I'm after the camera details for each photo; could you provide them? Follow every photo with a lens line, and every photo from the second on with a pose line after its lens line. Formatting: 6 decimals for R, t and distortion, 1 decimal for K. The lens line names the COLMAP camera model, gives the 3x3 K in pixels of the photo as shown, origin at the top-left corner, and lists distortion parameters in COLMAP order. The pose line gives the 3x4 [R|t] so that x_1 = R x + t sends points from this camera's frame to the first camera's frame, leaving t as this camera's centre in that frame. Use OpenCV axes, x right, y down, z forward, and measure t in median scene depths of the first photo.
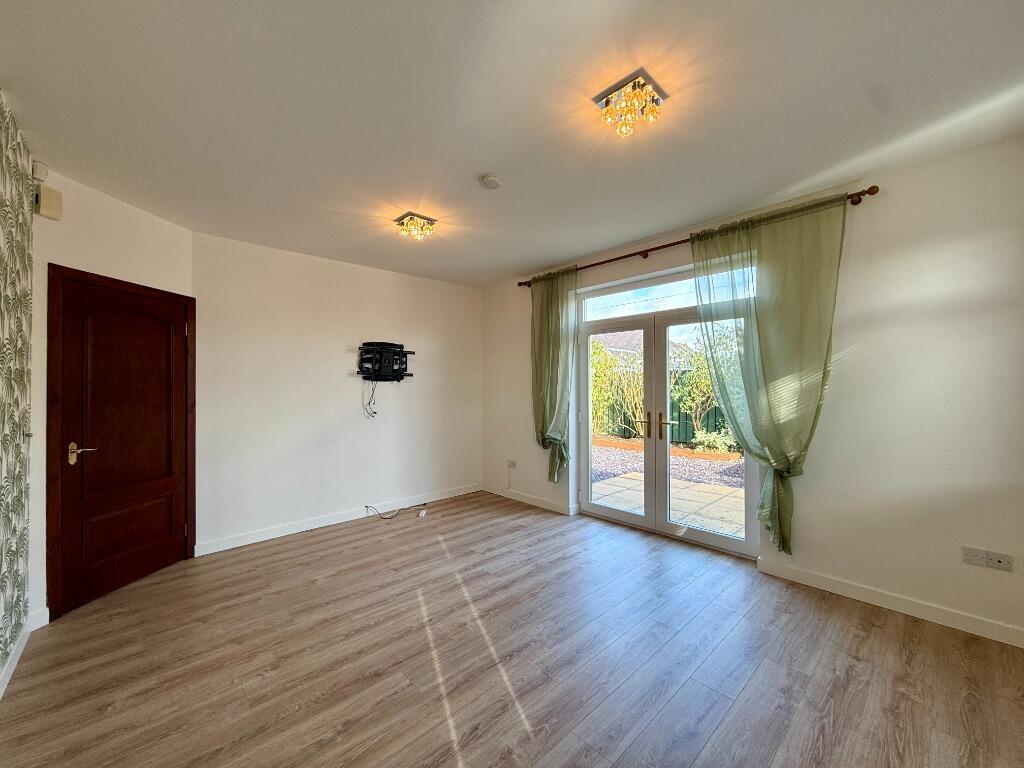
lens RADIAL K [[408.5, 0, 514.3], [0, 408.5, 390.9], [0, 0, 1]] dist [0.001819, -0.000438]
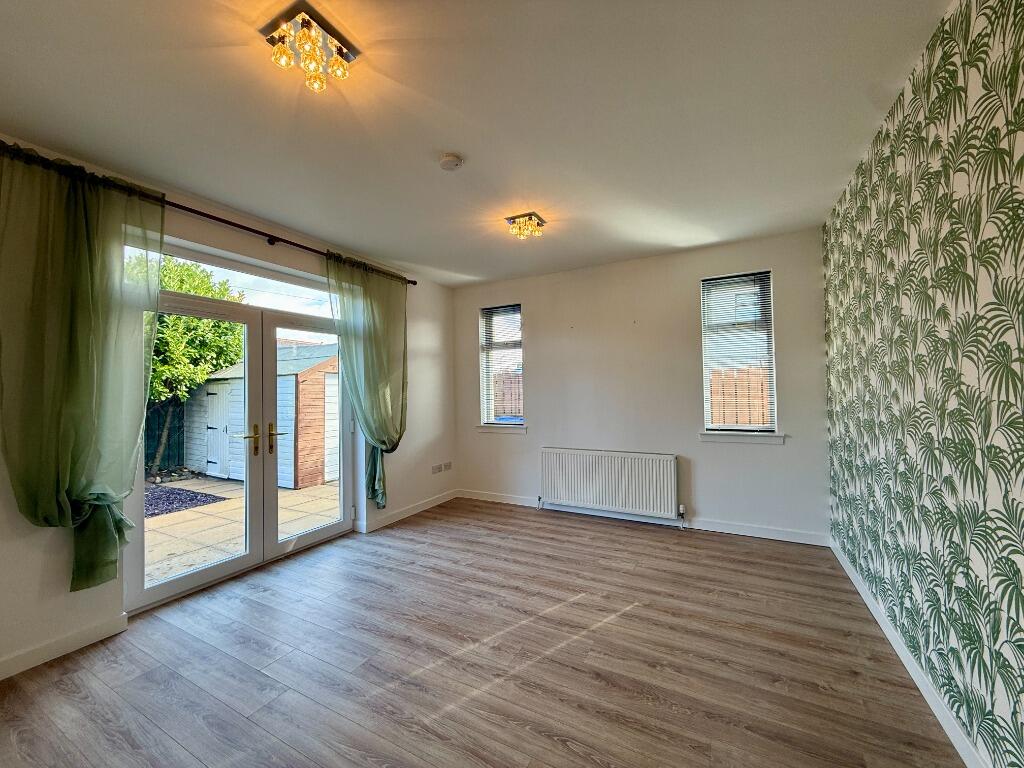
lens RADIAL K [[408.5, 0, 505.7], [0, 408.5, 388.5], [0, 0, 1]] dist [0.001819, -0.000438]
pose [[-0.307834, 0.010224, 0.951385, -0.771037], [0.027165, 0.999629, -0.001953, -0.007004], [-0.951052, 0.025243, -0.307998, 0.949548]]
